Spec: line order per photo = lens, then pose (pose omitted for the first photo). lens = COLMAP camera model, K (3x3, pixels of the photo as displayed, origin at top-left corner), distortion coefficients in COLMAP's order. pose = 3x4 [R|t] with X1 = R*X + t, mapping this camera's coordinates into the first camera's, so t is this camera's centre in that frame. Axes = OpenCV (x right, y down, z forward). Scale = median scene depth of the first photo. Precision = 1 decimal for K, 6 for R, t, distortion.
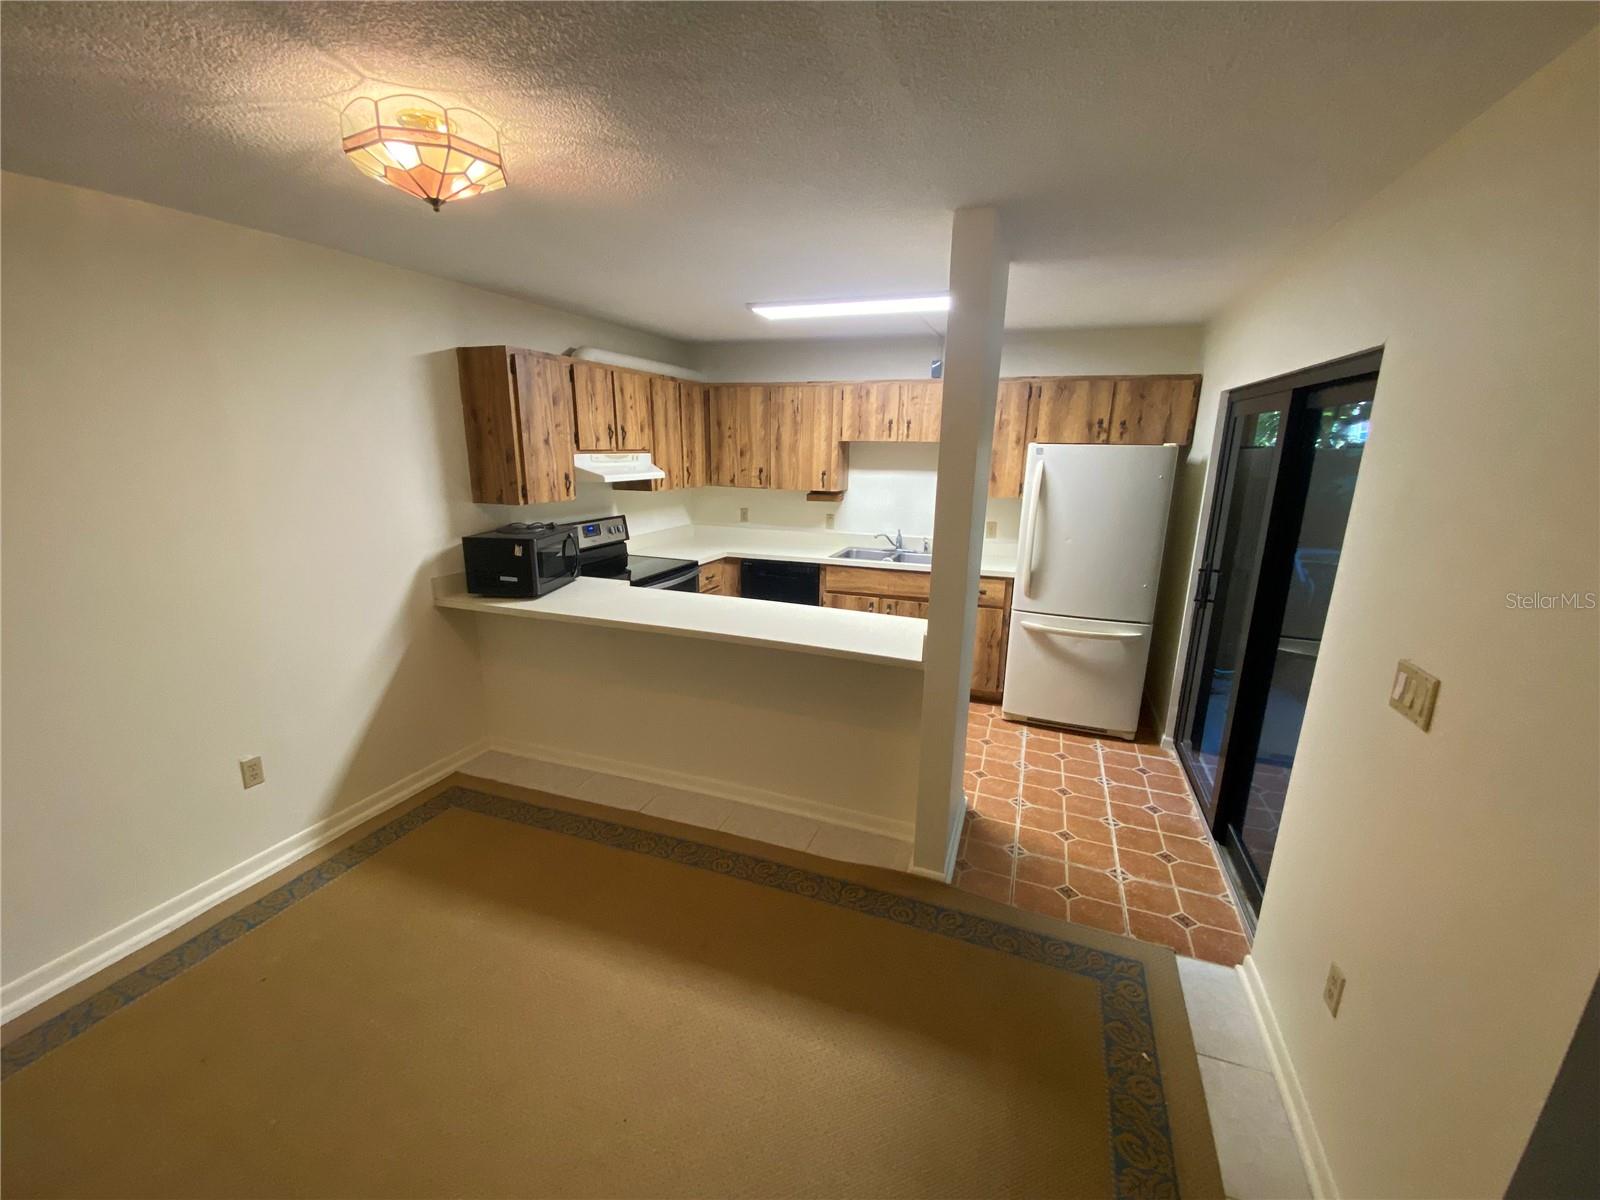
lens RADIAL K [[655.4, 0, 793.2], [0, 655.4, 593.5], [0, 0, 1]] dist [0.013816, -0.001280]
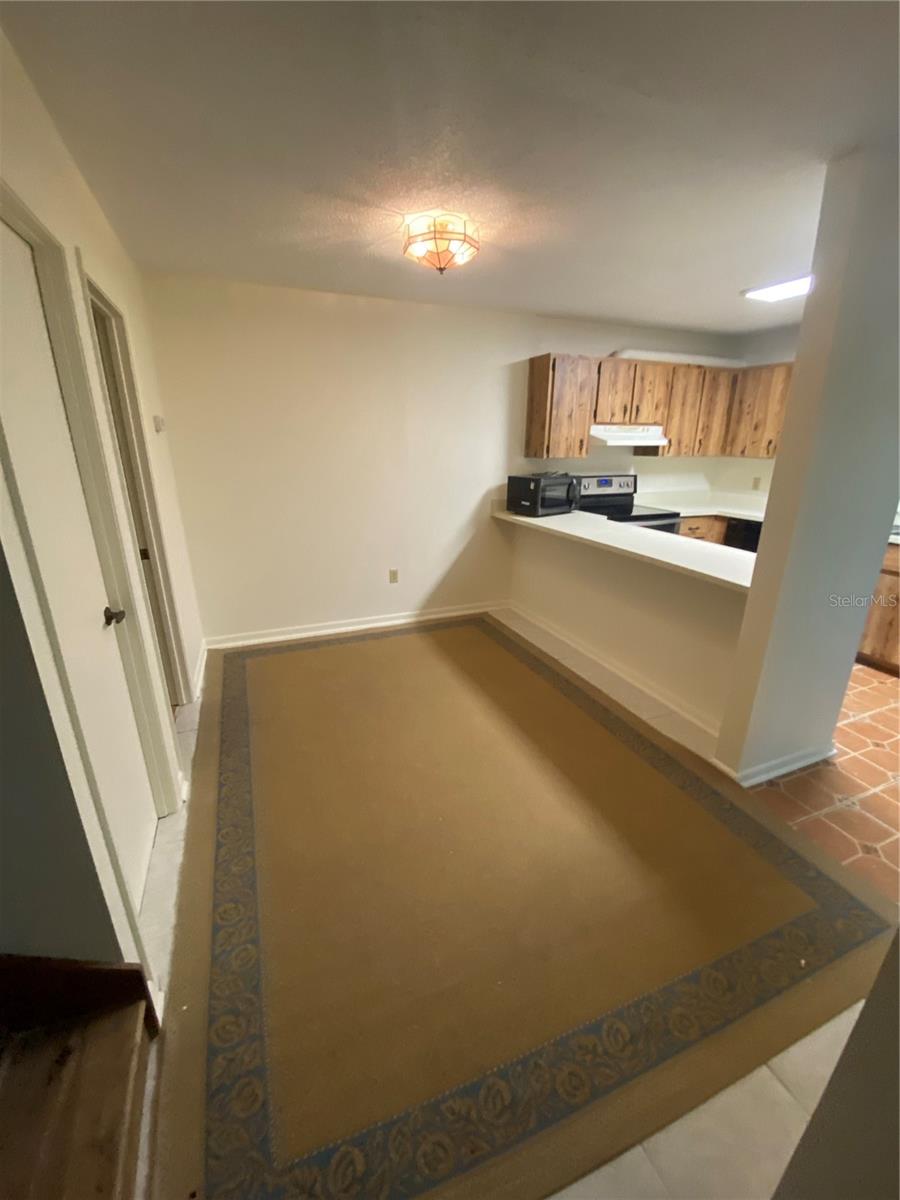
lens RADIAL K [[491.5, 0, 451.1], [0, 491.5, 599.0], [0, 0, 1]] dist [0.013816, -0.001280]
pose [[0.680880, 0.217765, -0.699271, 0.300046], [-0.162678, 0.975891, 0.145509, 0.054370], [0.714099, 0.014682, 0.699891, 0.012439]]
